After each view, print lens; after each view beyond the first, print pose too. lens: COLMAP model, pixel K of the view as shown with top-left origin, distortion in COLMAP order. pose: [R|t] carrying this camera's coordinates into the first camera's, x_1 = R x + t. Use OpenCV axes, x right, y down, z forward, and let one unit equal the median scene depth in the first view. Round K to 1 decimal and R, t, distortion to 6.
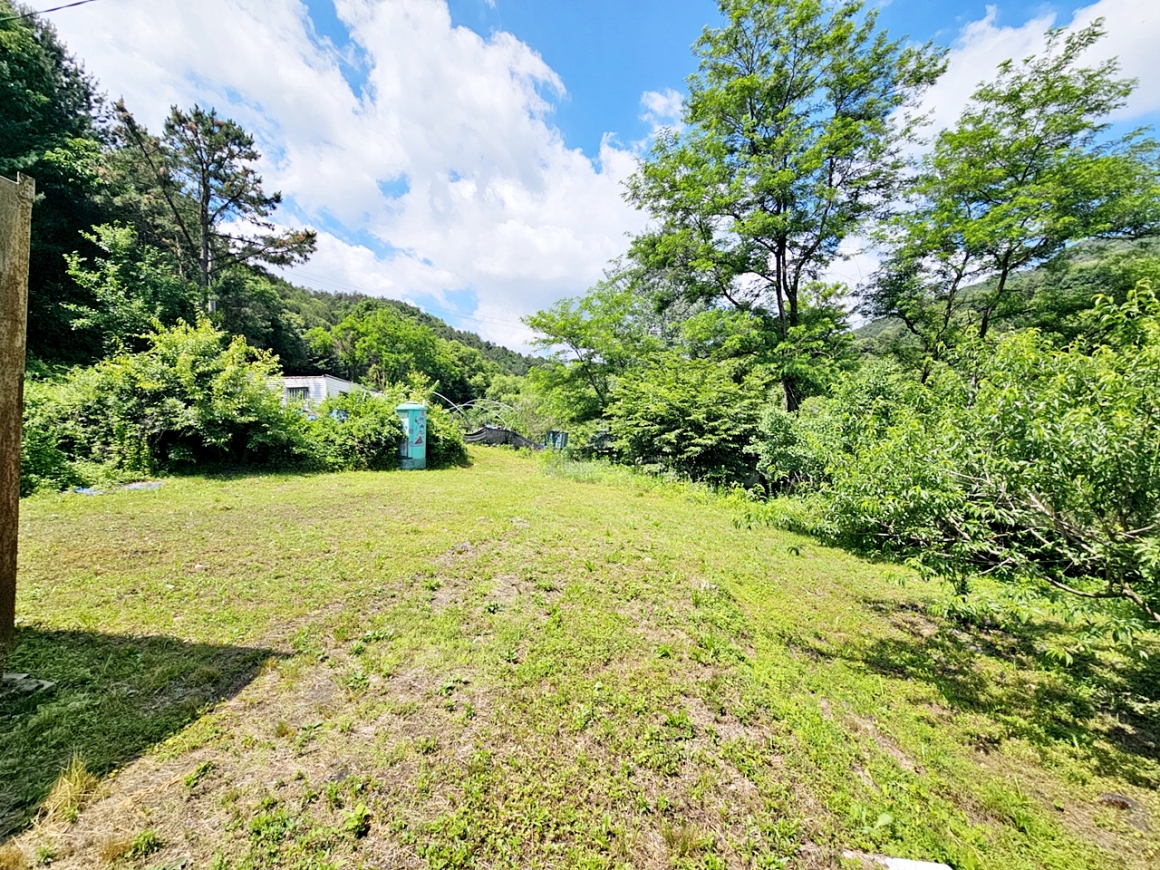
lens RADIAL K [[482.4, 0, 582.9], [0, 482.4, 435.4], [0, 0, 1]] dist [0.013441, -0.002667]
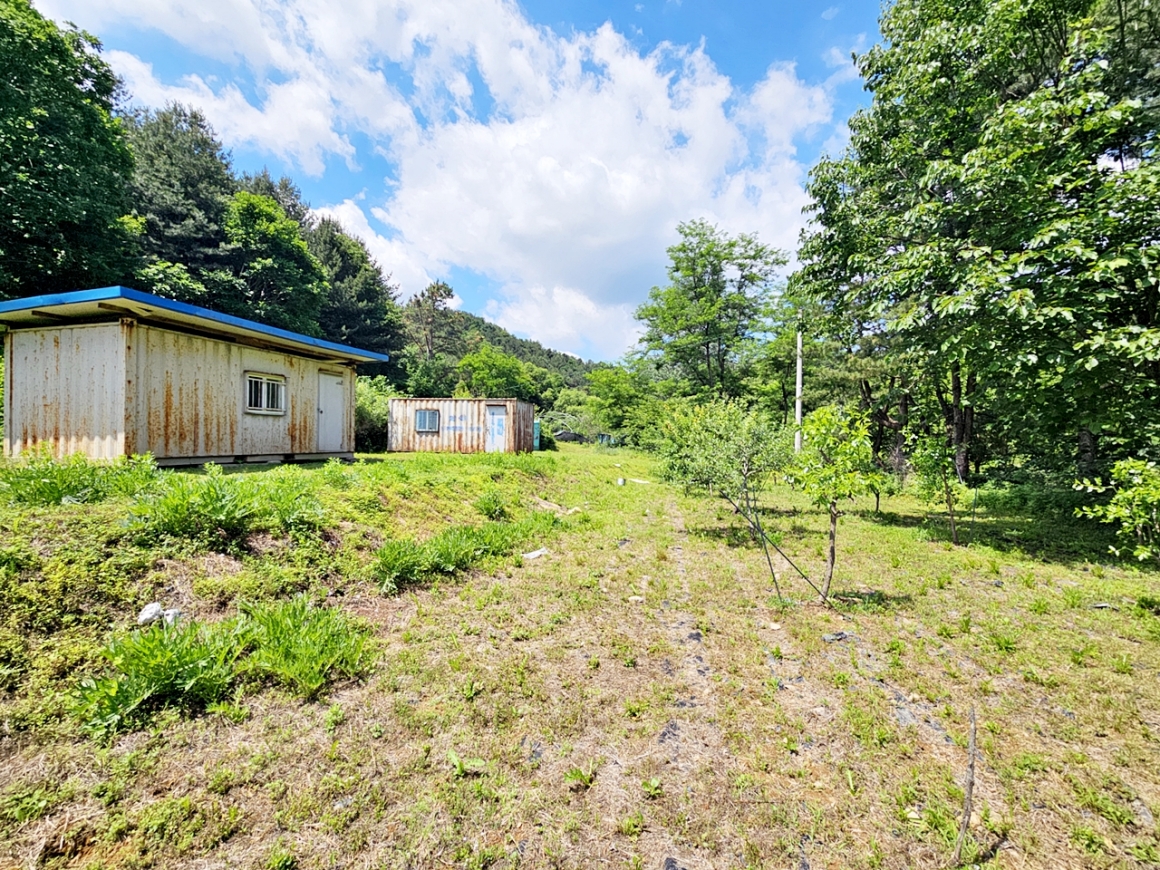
lens RADIAL K [[523.1, 0, 575.8], [0, 523.1, 439.1], [0, 0, 1]] dist [-0.001043, 0.000535]
pose [[0.990536, -0.000661, -0.137252, 0.042325], [-0.000255, 0.999978, -0.006655, 0.009152], [0.137253, 0.006627, 0.990514, -0.355439]]
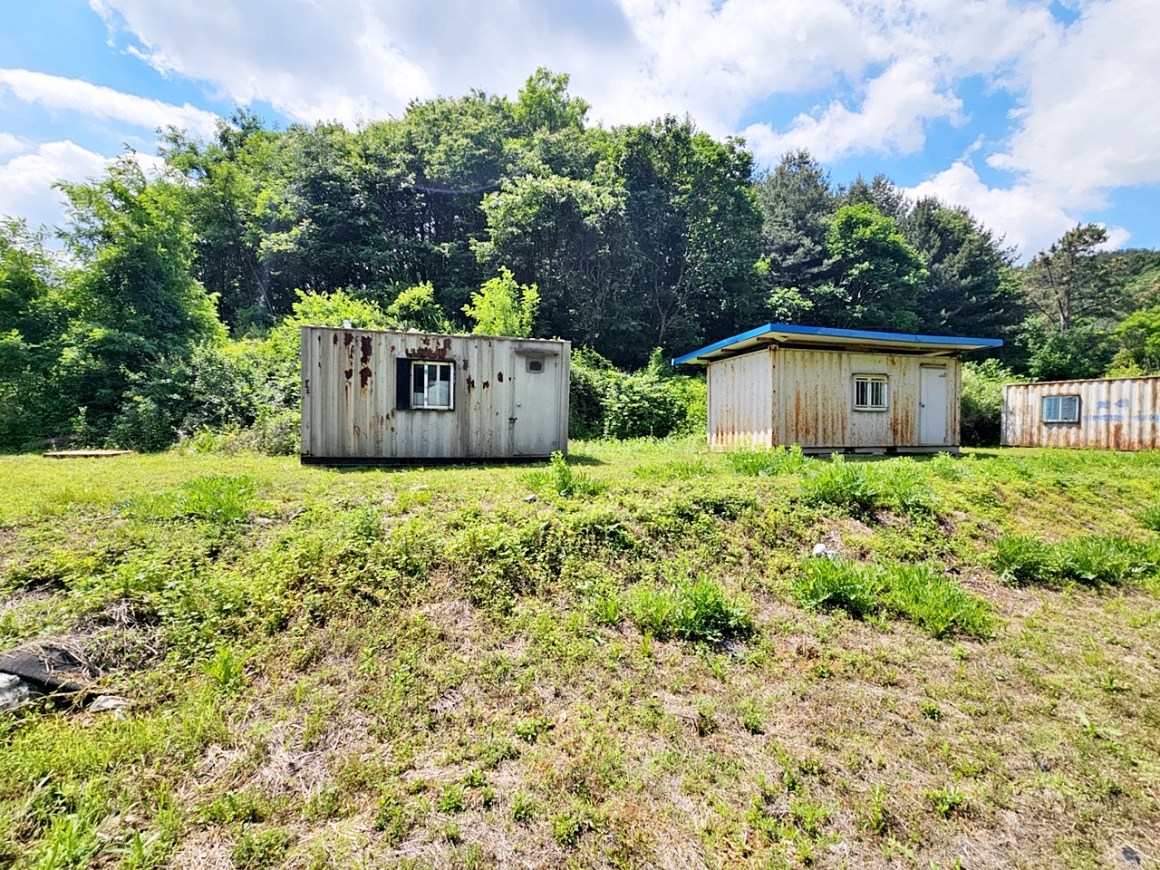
lens RADIAL K [[522.7, 0, 580.3], [0, 522.7, 432.6], [0, 0, 1]] dist [0.001169, 0.003486]
pose [[0.402018, 0.001095, -0.915631, 0.052156], [-0.003657, 0.999993, -0.000410, 0.008332], [0.915624, 0.003513, 0.402019, -0.376238]]
